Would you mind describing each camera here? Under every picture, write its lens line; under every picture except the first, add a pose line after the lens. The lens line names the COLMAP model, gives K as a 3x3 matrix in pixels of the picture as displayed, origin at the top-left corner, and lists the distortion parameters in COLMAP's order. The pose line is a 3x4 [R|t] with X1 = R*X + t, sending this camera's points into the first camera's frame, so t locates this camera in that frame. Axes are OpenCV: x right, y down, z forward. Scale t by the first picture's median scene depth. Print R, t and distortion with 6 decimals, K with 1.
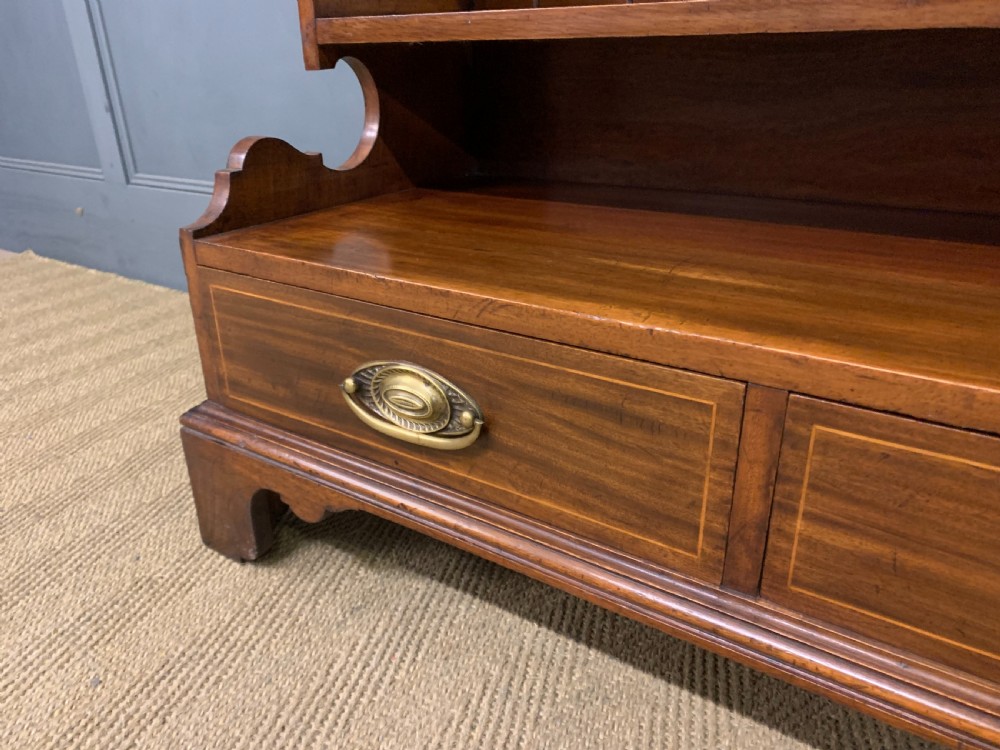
lens RADIAL K [[769.1, 0, 487.4], [0, 769.1, 379.7], [0, 0, 1]] dist [0.043339, -0.036620]
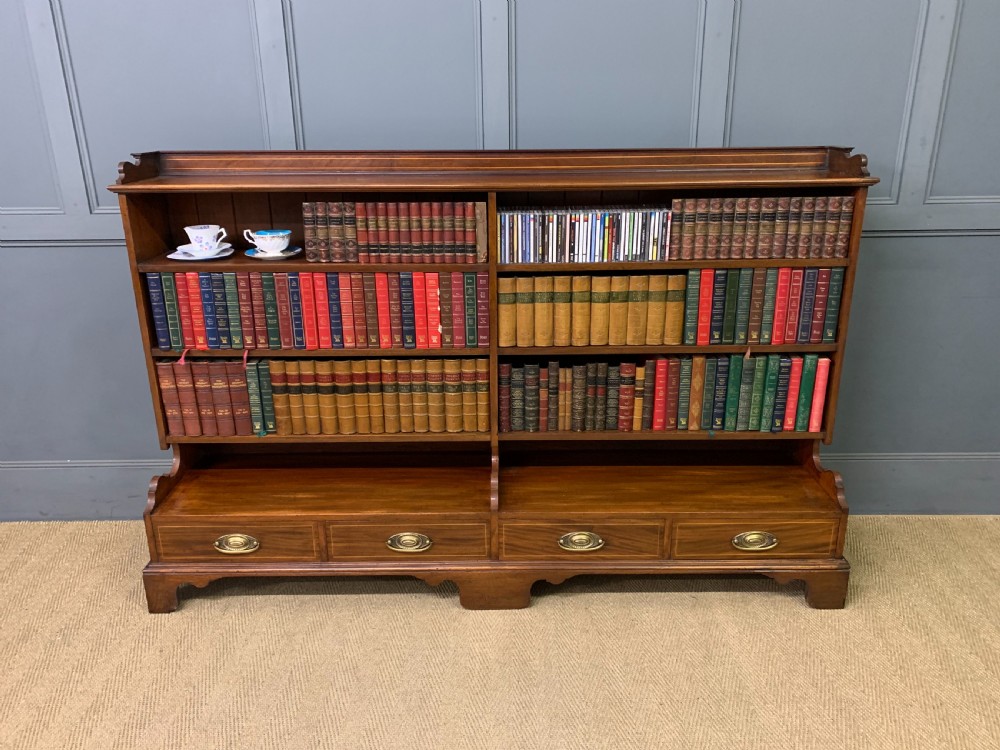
lens RADIAL K [[769.1, 0, 494.8], [0, 769.1, 368.9], [0, 0, 1]] dist [0.043339, -0.036620]
pose [[0.828884, -0.169010, 0.533280, -1.045942], [0.218890, 0.975252, -0.031142, -0.465548], [-0.514819, 0.142543, 0.845366, -3.415410]]
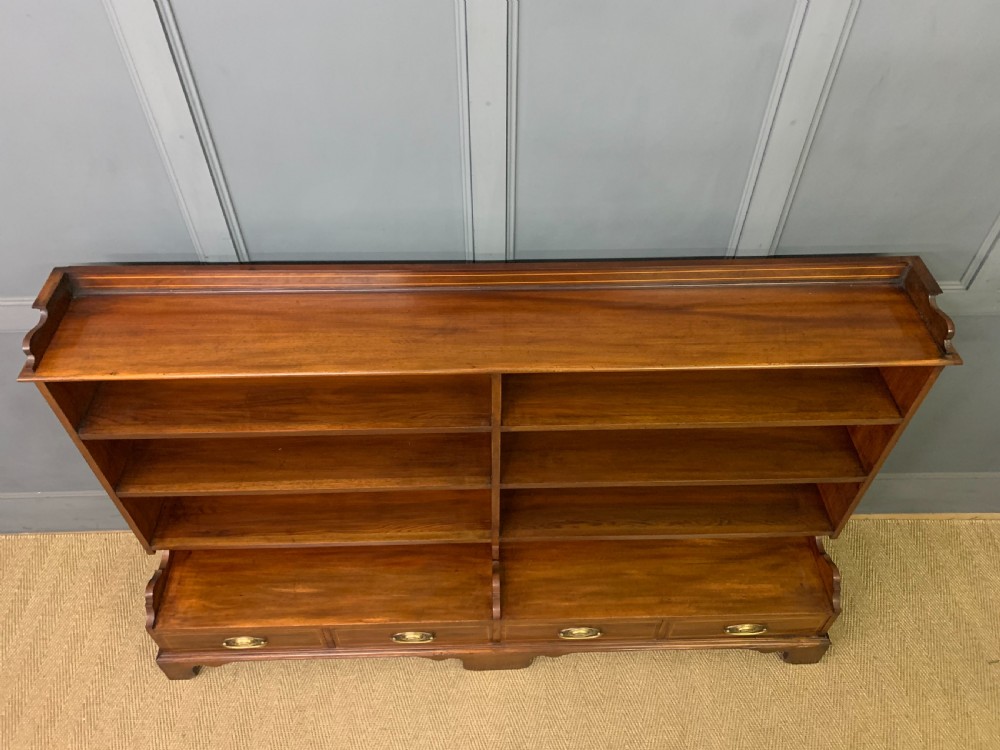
lens RADIAL K [[769.1, 0, 497.8], [0, 769.1, 369.1], [0, 0, 1]] dist [0.043339, -0.036620]
pose [[0.808699, -0.414275, 0.417591, -0.138031], [0.217897, 0.870397, 0.441509, -2.936332], [-0.546376, -0.266055, 0.794158, -2.772601]]
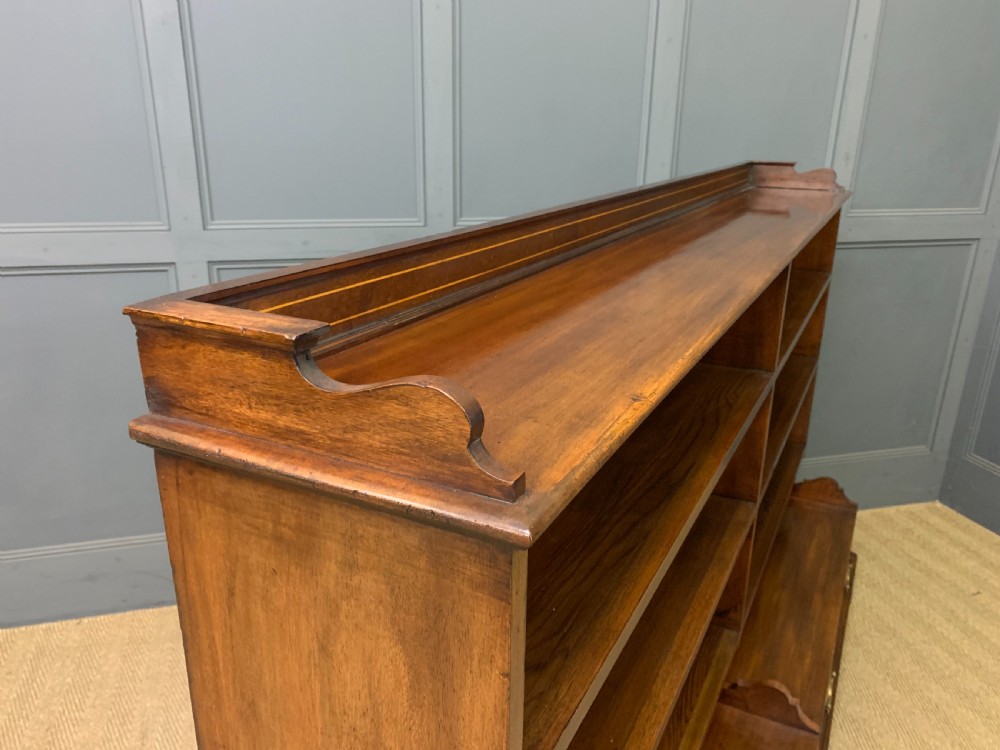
lens RADIAL K [[769.1, 0, 498.7], [0, 769.1, 384.9], [0, 0, 1]] dist [0.043339, -0.036620]
pose [[-0.131560, -0.307009, 0.942570, -1.042642], [0.396126, 0.855339, 0.333886, -2.292349], [-0.908722, 0.417303, 0.009086, 0.772559]]
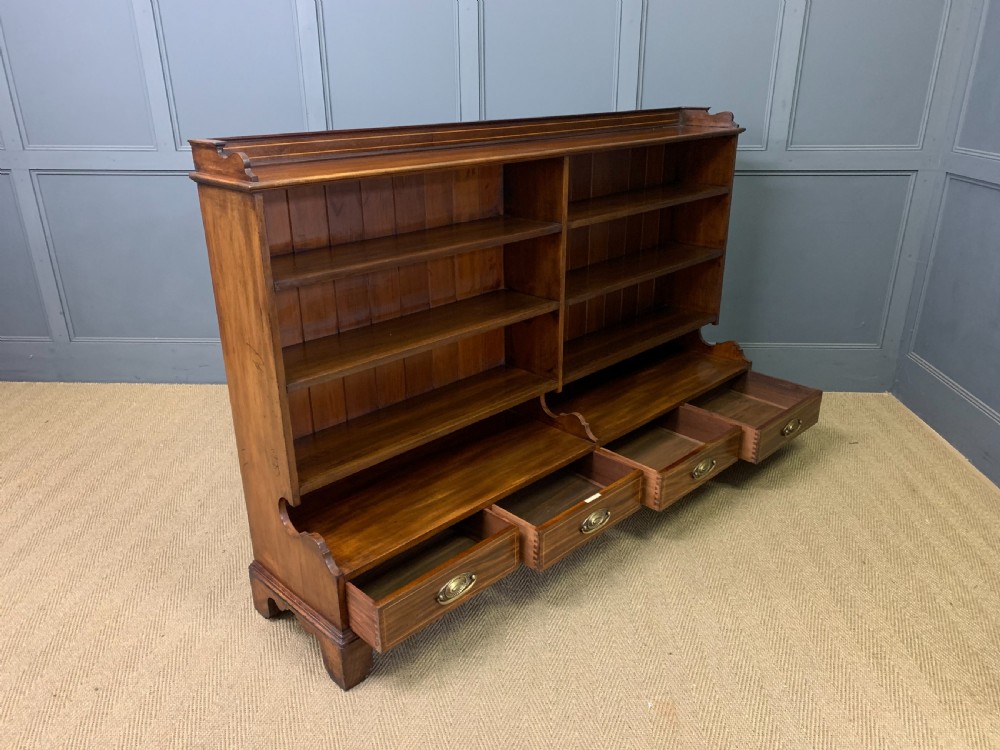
lens RADIAL K [[769.1, 0, 493.6], [0, 769.1, 382.6], [0, 0, 1]] dist [0.043339, -0.036620]
pose [[0.184602, -0.346443, 0.919728, -3.313800], [0.406411, 0.878961, 0.249515, -1.611580], [-0.894848, 0.327726, 0.303056, -0.720676]]
